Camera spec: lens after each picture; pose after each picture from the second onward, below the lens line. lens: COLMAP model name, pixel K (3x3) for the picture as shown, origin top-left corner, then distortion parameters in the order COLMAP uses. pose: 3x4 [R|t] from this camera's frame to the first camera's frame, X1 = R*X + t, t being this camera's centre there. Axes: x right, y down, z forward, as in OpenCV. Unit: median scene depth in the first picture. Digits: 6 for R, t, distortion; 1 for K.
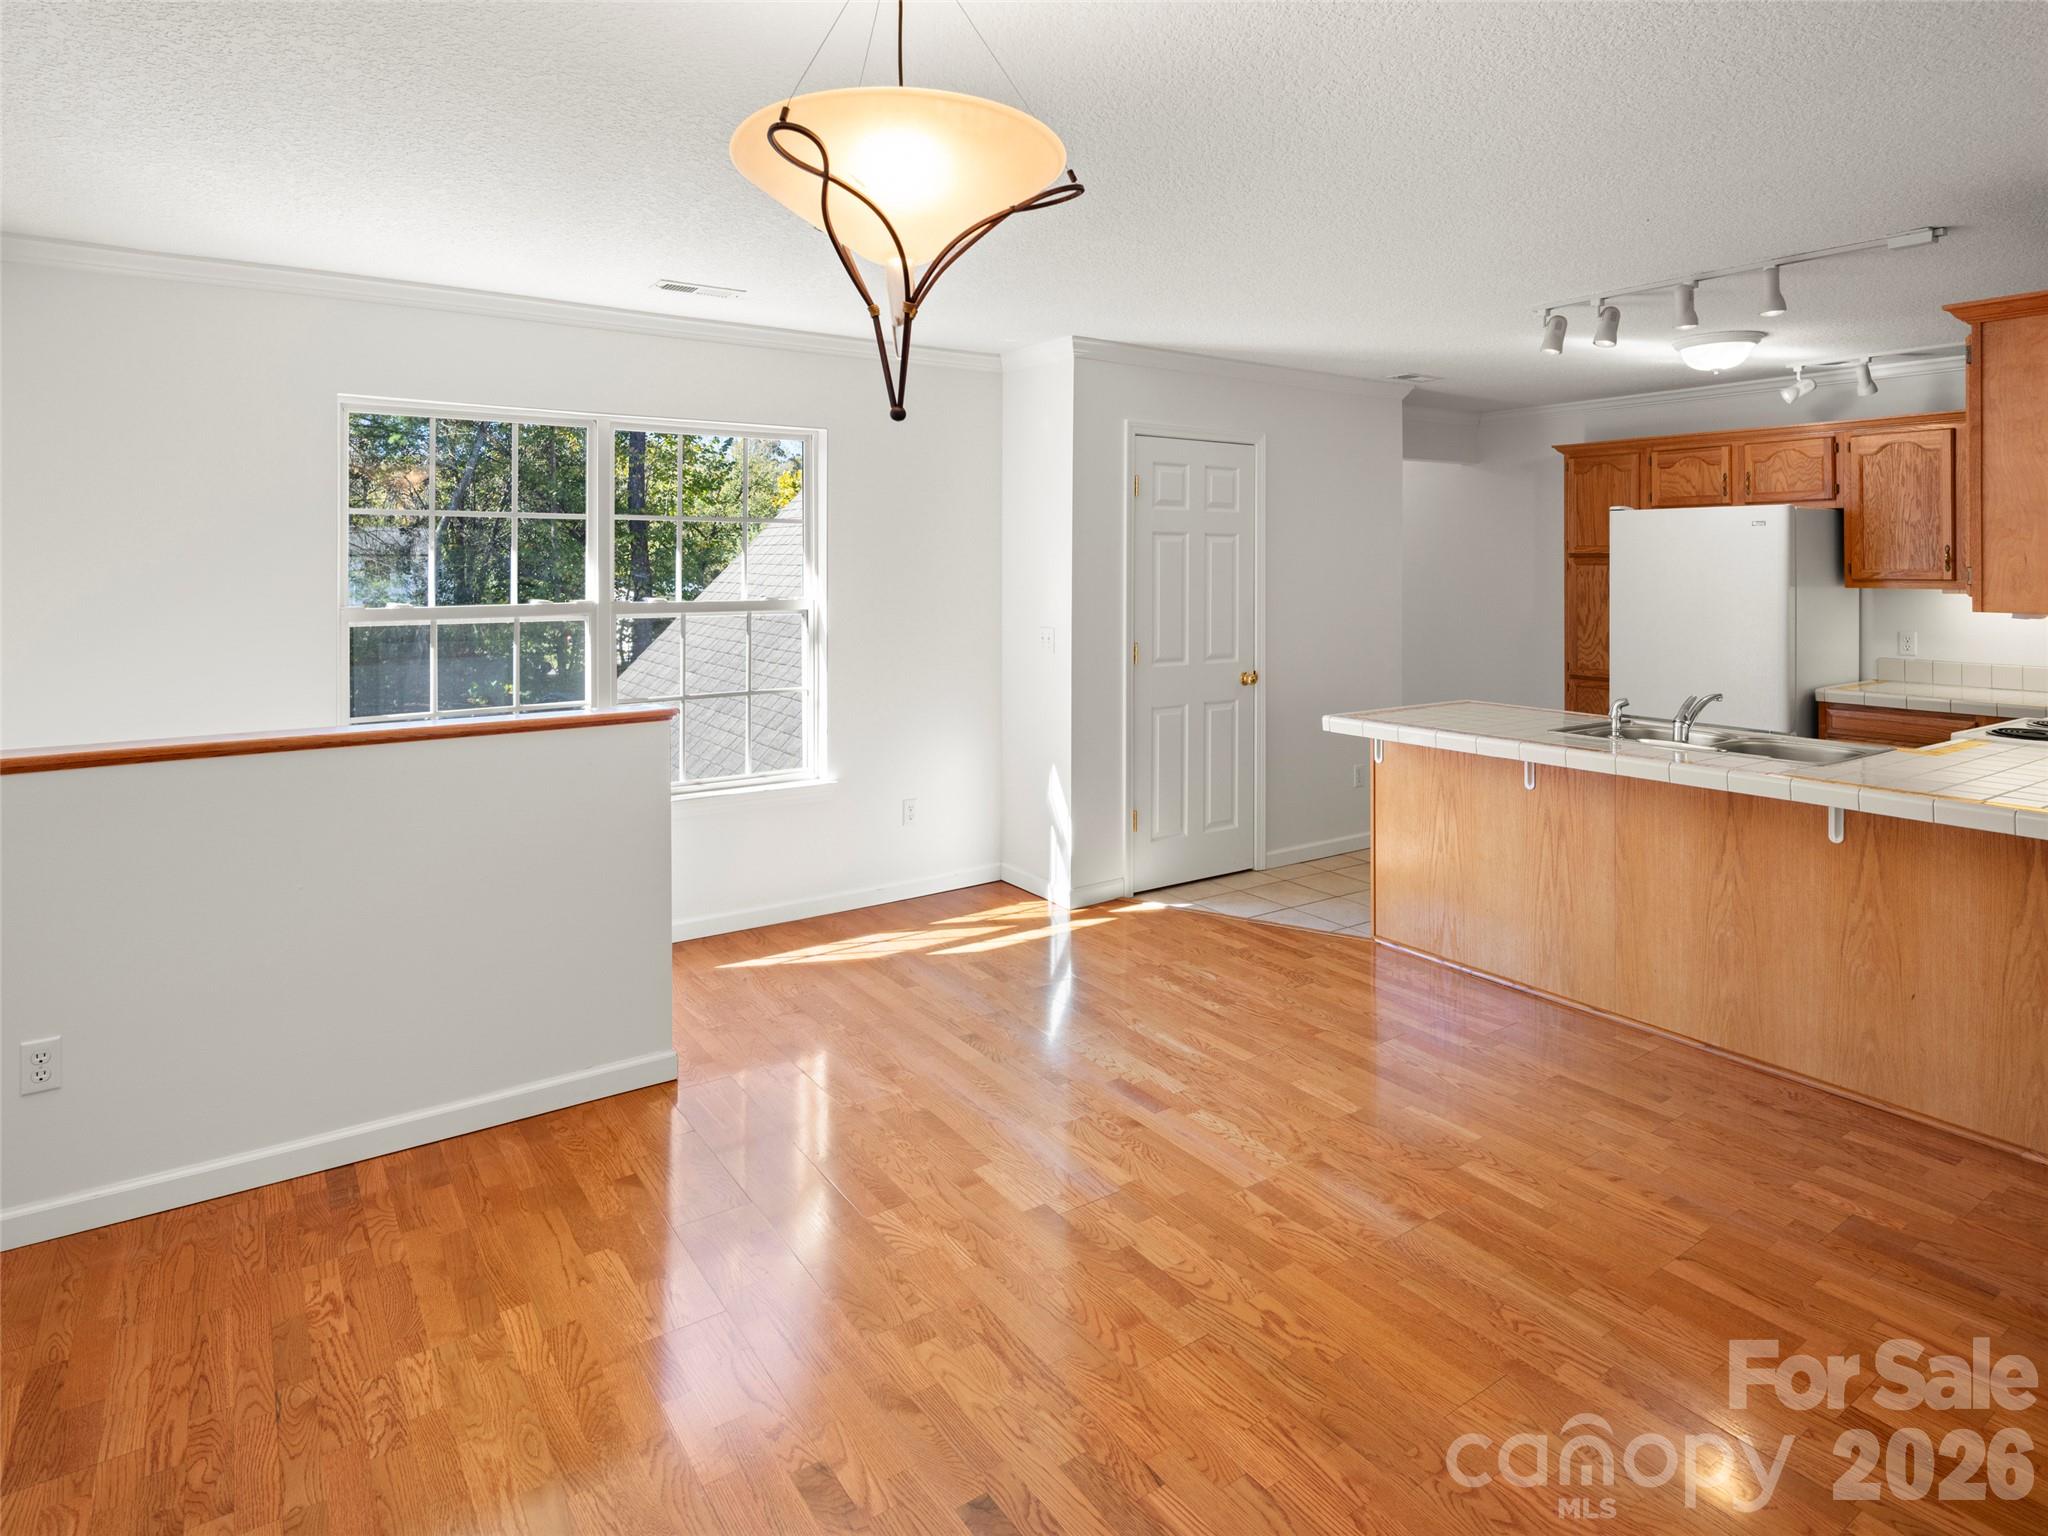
lens RADIAL K [[1151.6, 0, 1016.6], [0, 1151.6, 549.9], [0, 0, 1]] dist [0.017598, -0.001284]
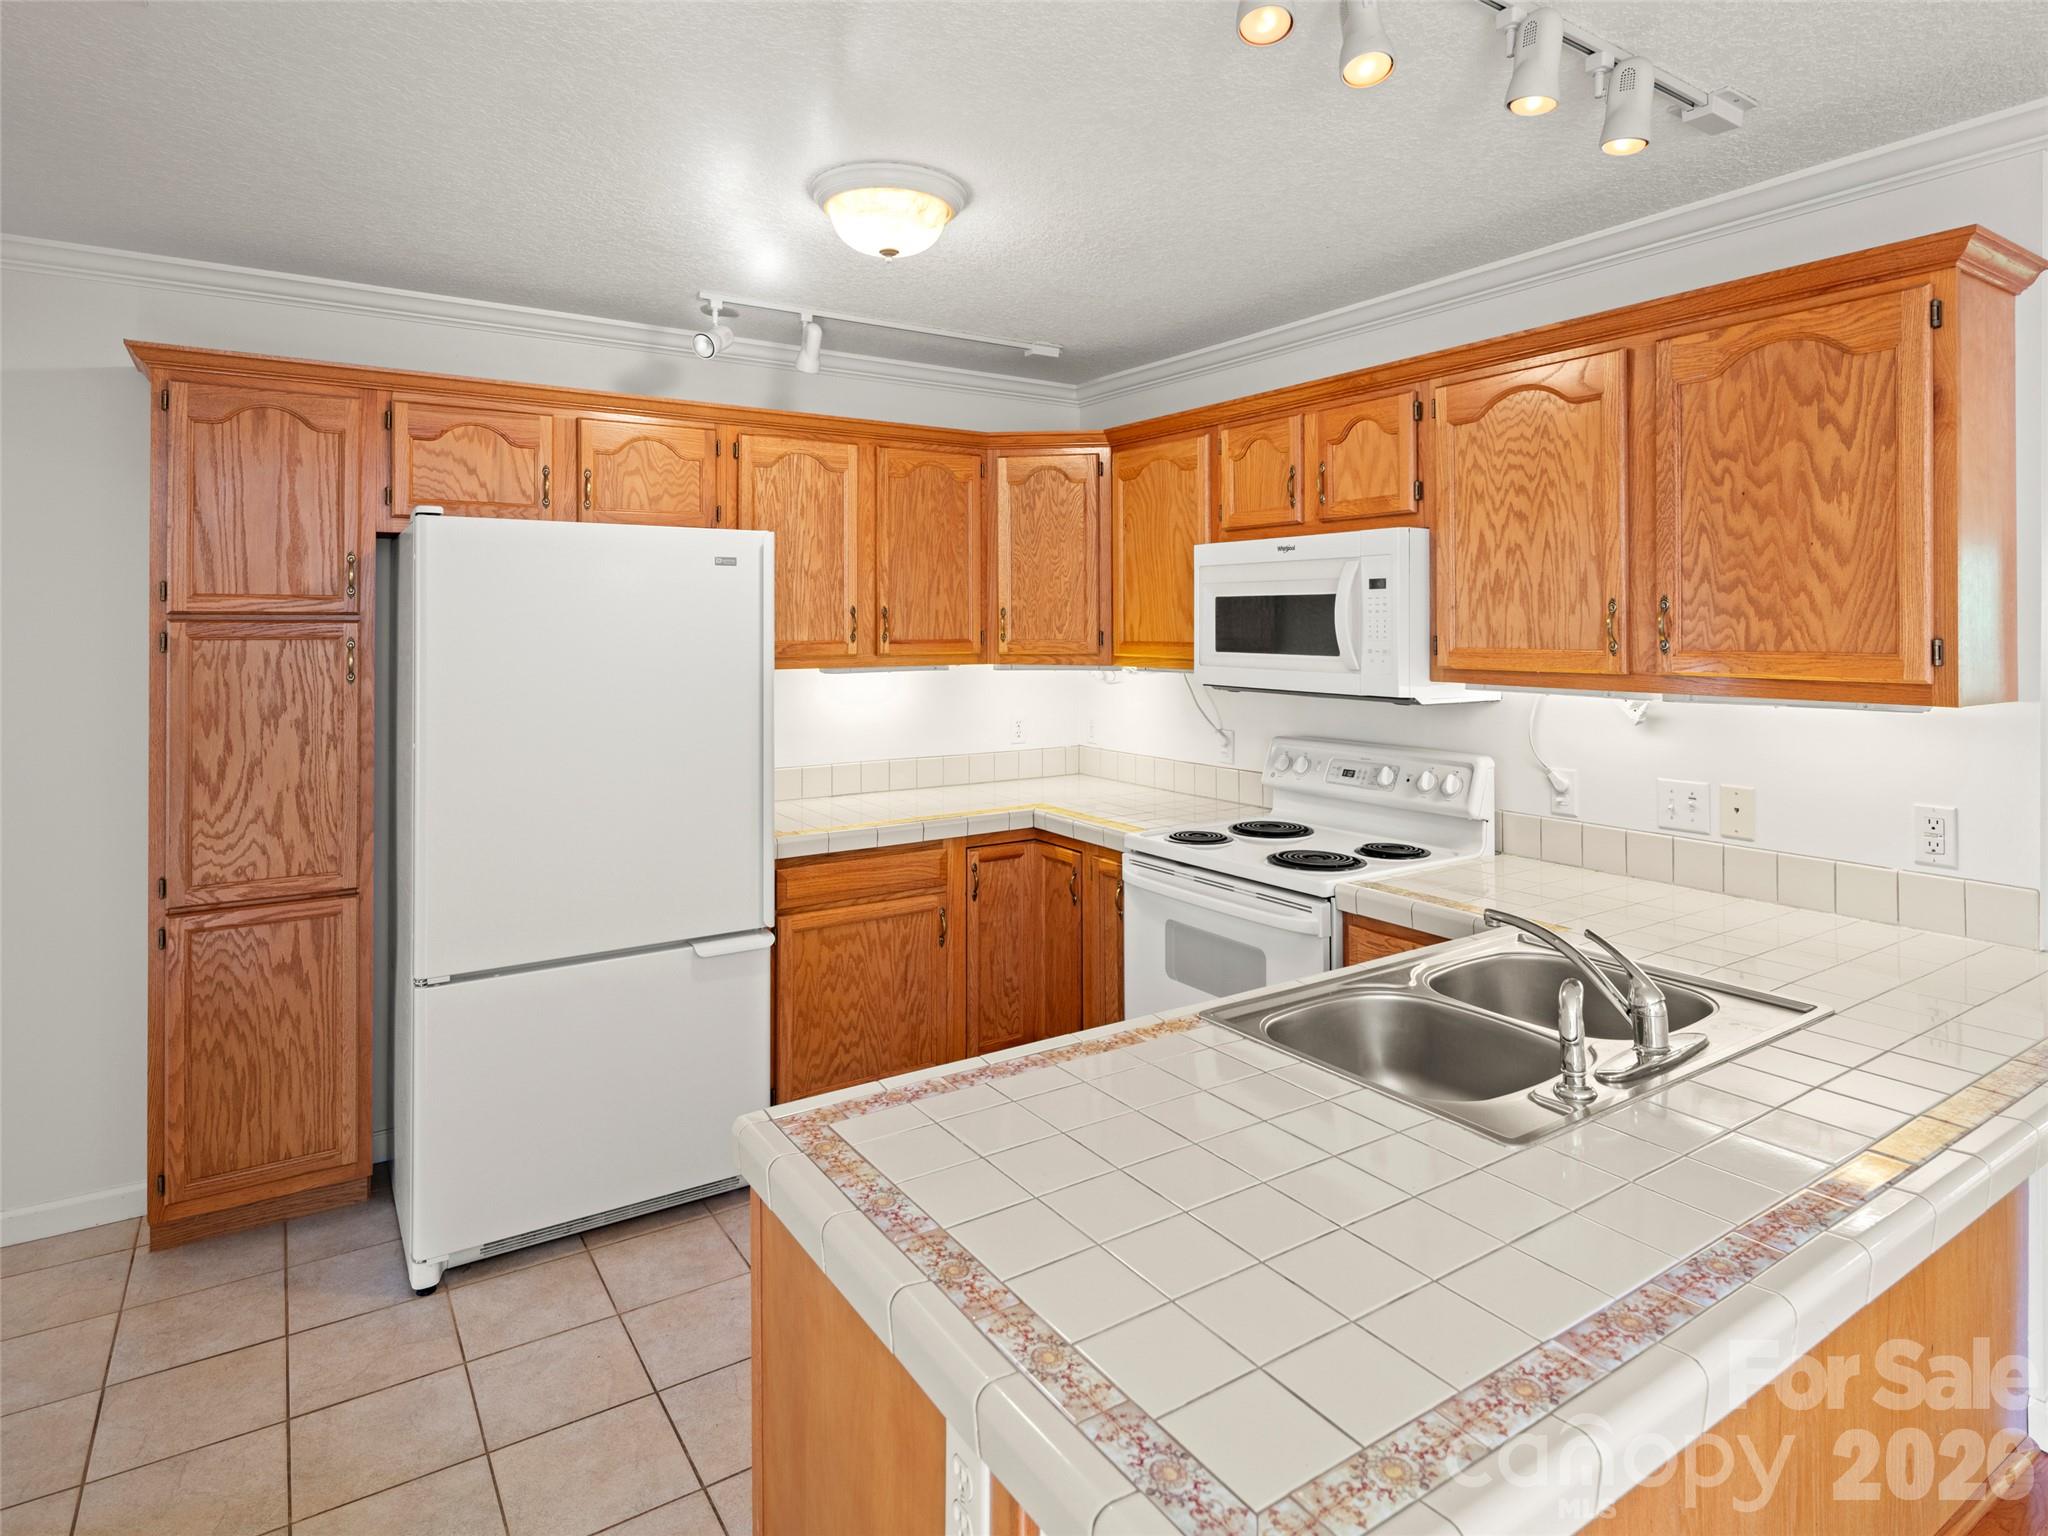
lens RADIAL K [[1135.2, 0, 1019.1], [0, 1135.2, 611.1], [0, 0, 1]] dist [-0.001267, -0.000955]
pose [[0.027073, 0.012186, 0.999559, 0.112435], [-0.008860, 0.999889, -0.011950, 0.006686], [-0.999594, -0.008532, 0.027178, 0.926868]]
